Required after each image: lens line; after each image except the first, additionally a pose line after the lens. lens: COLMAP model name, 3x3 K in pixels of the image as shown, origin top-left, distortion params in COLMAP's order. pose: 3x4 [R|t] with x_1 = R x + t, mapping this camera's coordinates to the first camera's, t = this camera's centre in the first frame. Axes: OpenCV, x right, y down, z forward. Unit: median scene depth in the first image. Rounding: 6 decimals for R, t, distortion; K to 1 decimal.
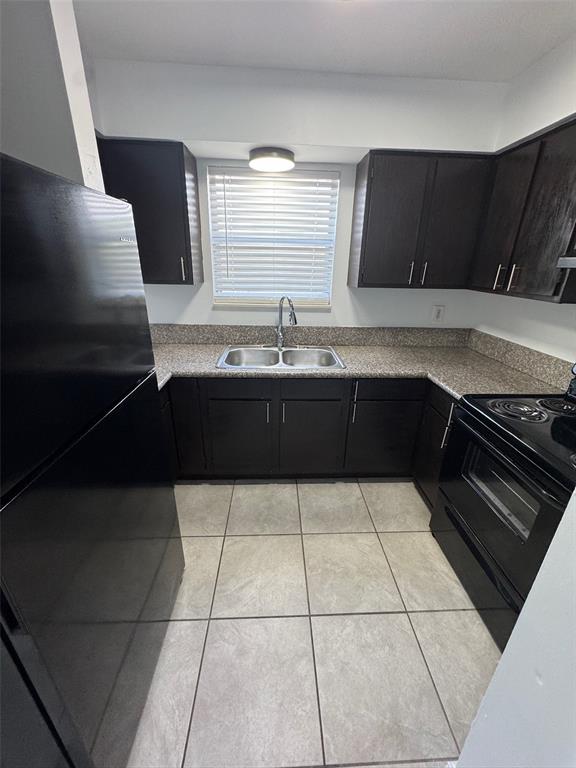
lens RADIAL K [[306.9, 0, 290.2], [0, 306.9, 383.0], [0, 0, 1]] dist [-0.003527, 0.000628]
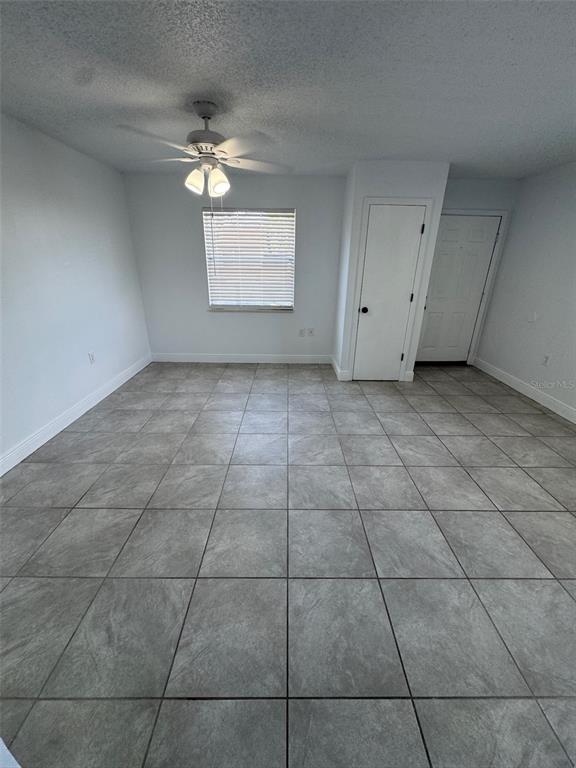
lens RADIAL K [[306.9, 0, 290.3], [0, 306.9, 384.9], [0, 0, 1]] dist [-0.003527, 0.000628]
pose [[0.039994, -0.398039, 0.916497, -0.253867], [0.350843, 0.864423, 0.360113, -0.245388], [-0.935580, 0.307144, 0.174220, 0.656599]]
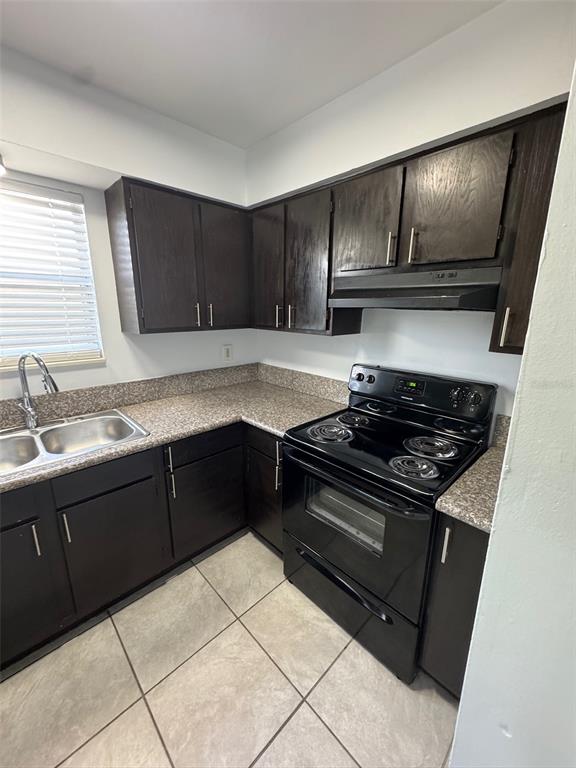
lens RADIAL K [[306.9, 0, 289.9], [0, 306.9, 383.6], [0, 0, 1]] dist [-0.003527, 0.000628]
pose [[0.748246, -0.174080, 0.640175, -0.029461], [0.249546, 0.967944, -0.028465, -0.063602], [-0.614698, 0.181052, 0.767702, 0.158268]]
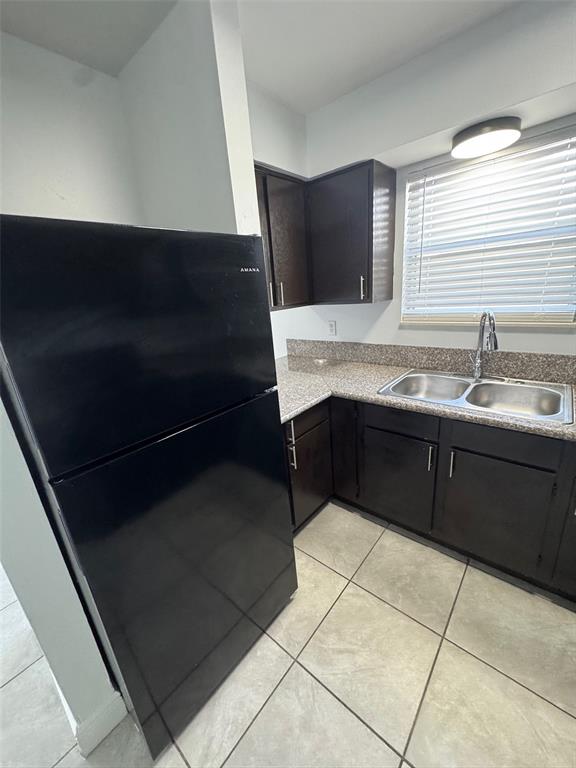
lens RADIAL K [[306.9, 0, 290.8], [0, 306.9, 382.8], [0, 0, 1]] dist [-0.003527, 0.000628]
pose [[0.728051, 0.123950, -0.674224, 0.177668], [-0.156642, 0.987577, 0.012409, -0.050343], [0.667386, 0.096578, 0.738423, 0.158140]]
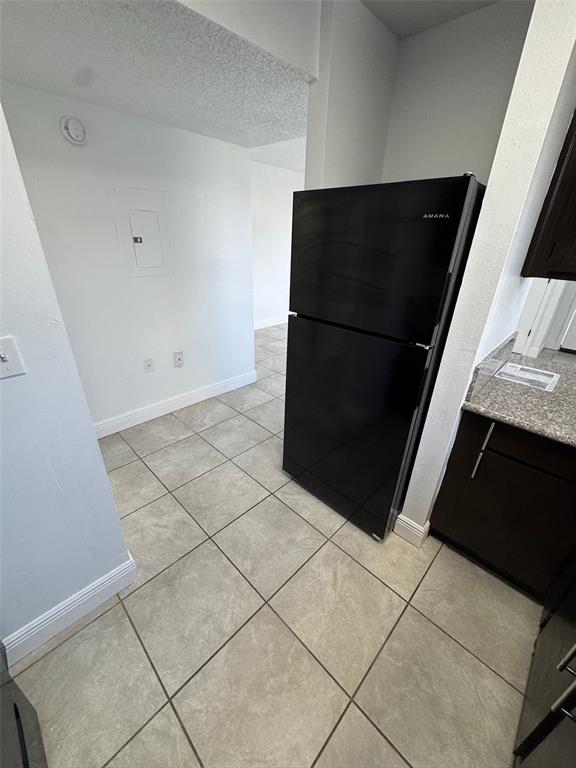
lens RADIAL K [[306.9, 0, 289.4], [0, 306.9, 382.6], [0, 0, 1]] dist [-0.003527, 0.000628]
pose [[-0.729790, 0.247230, -0.637404, 0.332245], [-0.296646, 0.725478, 0.621033, -0.270500], [0.615961, 0.642307, -0.456107, 0.753323]]
